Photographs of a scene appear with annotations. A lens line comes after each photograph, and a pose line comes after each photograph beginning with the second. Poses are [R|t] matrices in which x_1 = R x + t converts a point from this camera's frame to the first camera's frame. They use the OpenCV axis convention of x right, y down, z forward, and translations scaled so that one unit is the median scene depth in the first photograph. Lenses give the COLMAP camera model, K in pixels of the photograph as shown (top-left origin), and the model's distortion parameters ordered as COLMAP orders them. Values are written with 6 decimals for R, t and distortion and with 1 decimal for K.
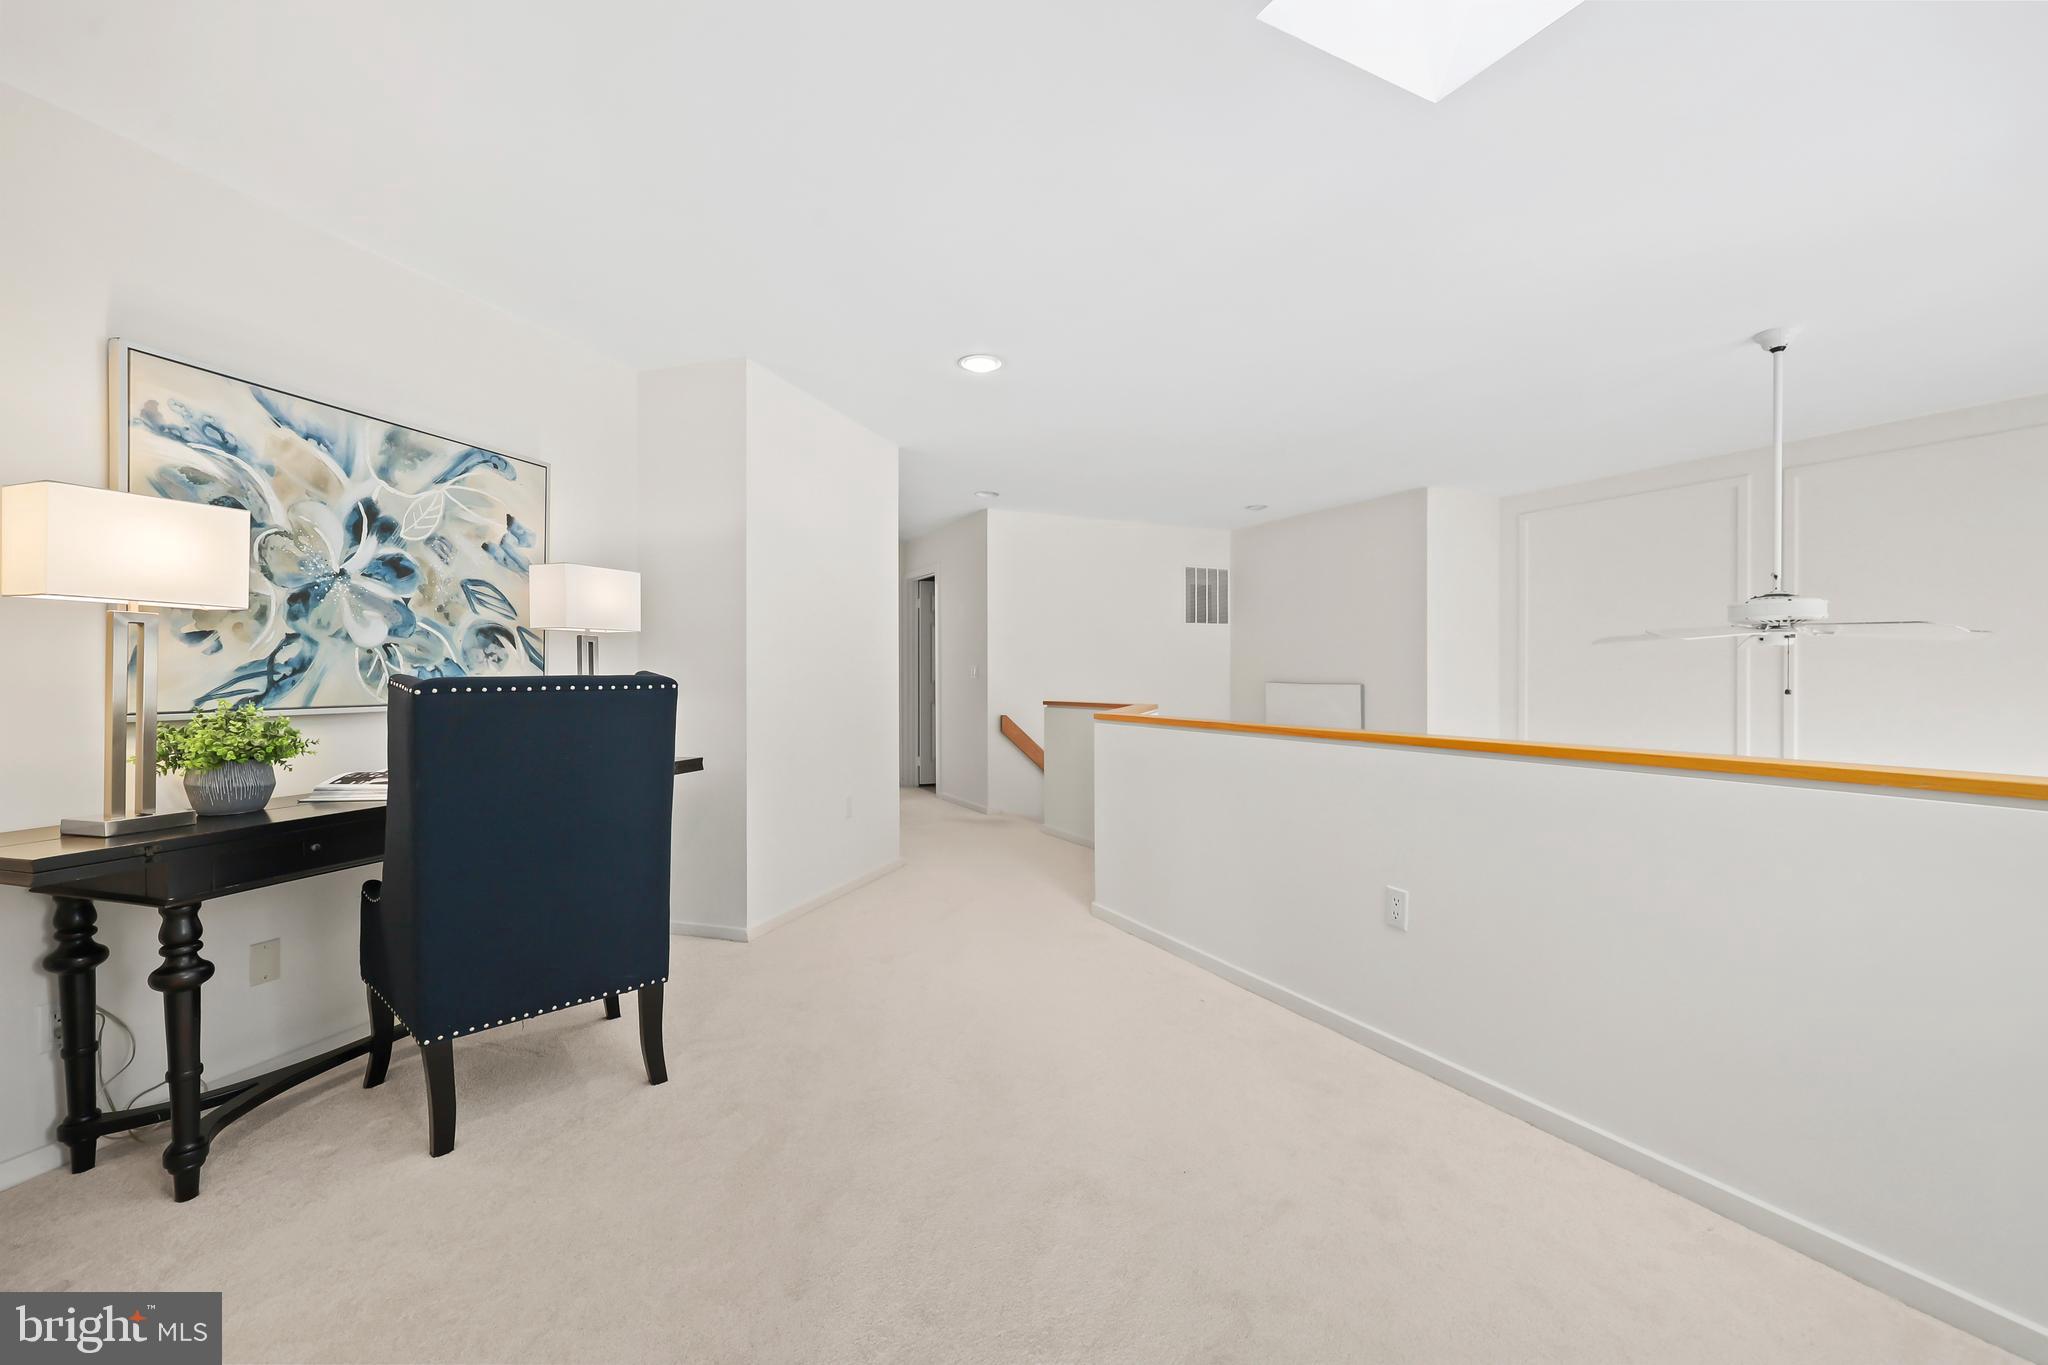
lens RADIAL K [[838.4, 0, 1024.2], [0, 838.4, 680.9], [0, 0, 1]] dist [-0.000338, 0.000954]
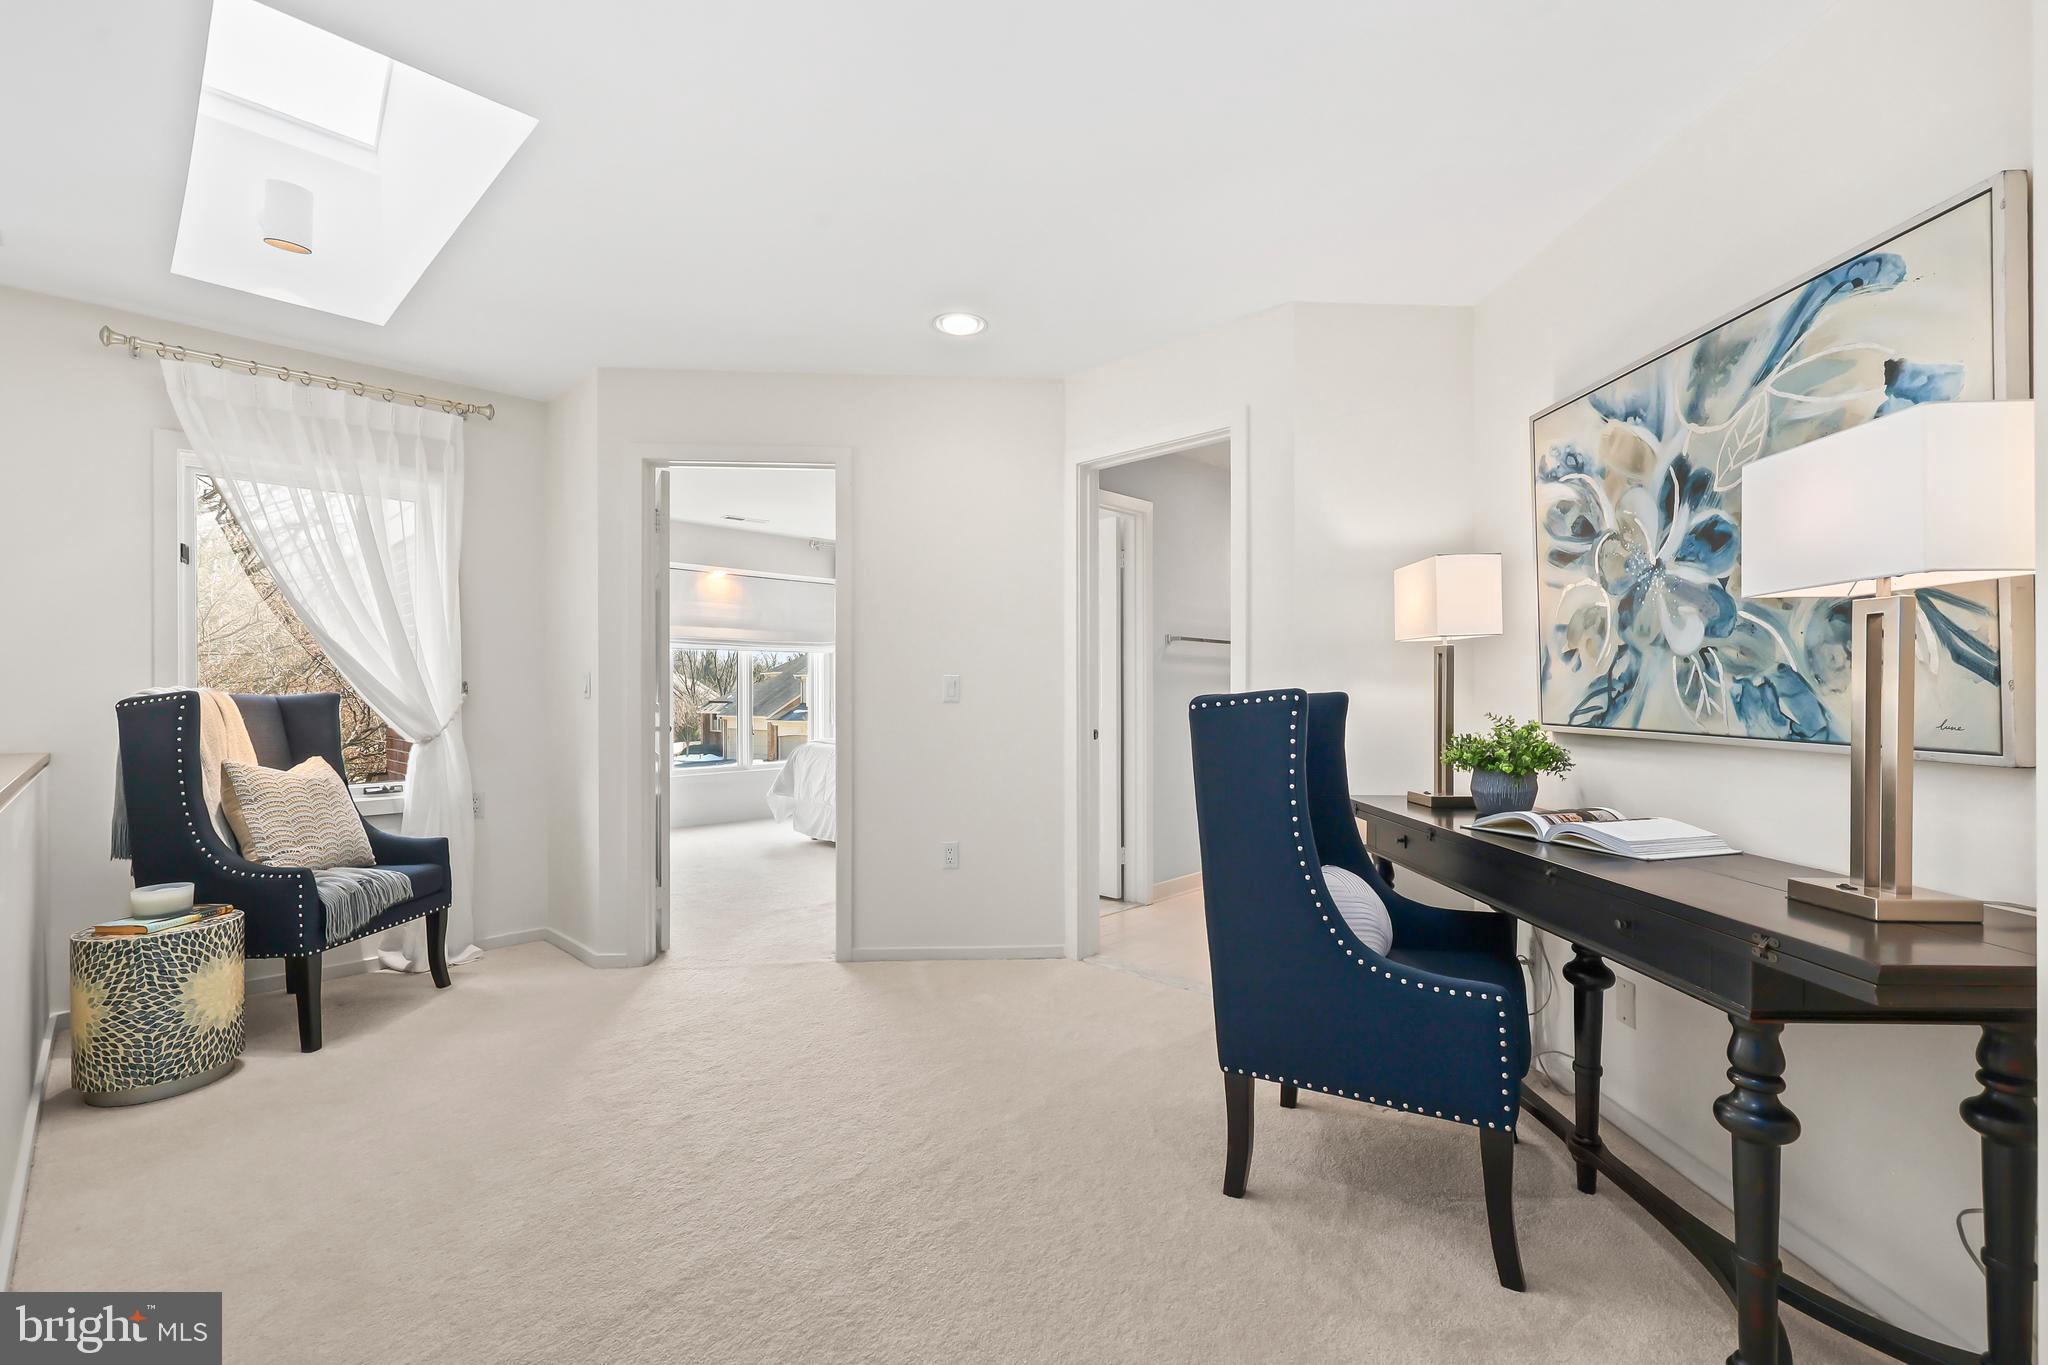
lens RADIAL K [[838.4, 0, 1025.1], [0, 838.4, 687.7], [0, 0, 1]] dist [-0.000338, 0.000954]
pose [[-0.946034, 0.002442, -0.324059, 0.014399], [0.000599, 0.999983, 0.005785, -0.015829], [0.324068, 0.005279, -0.946019, 1.538471]]
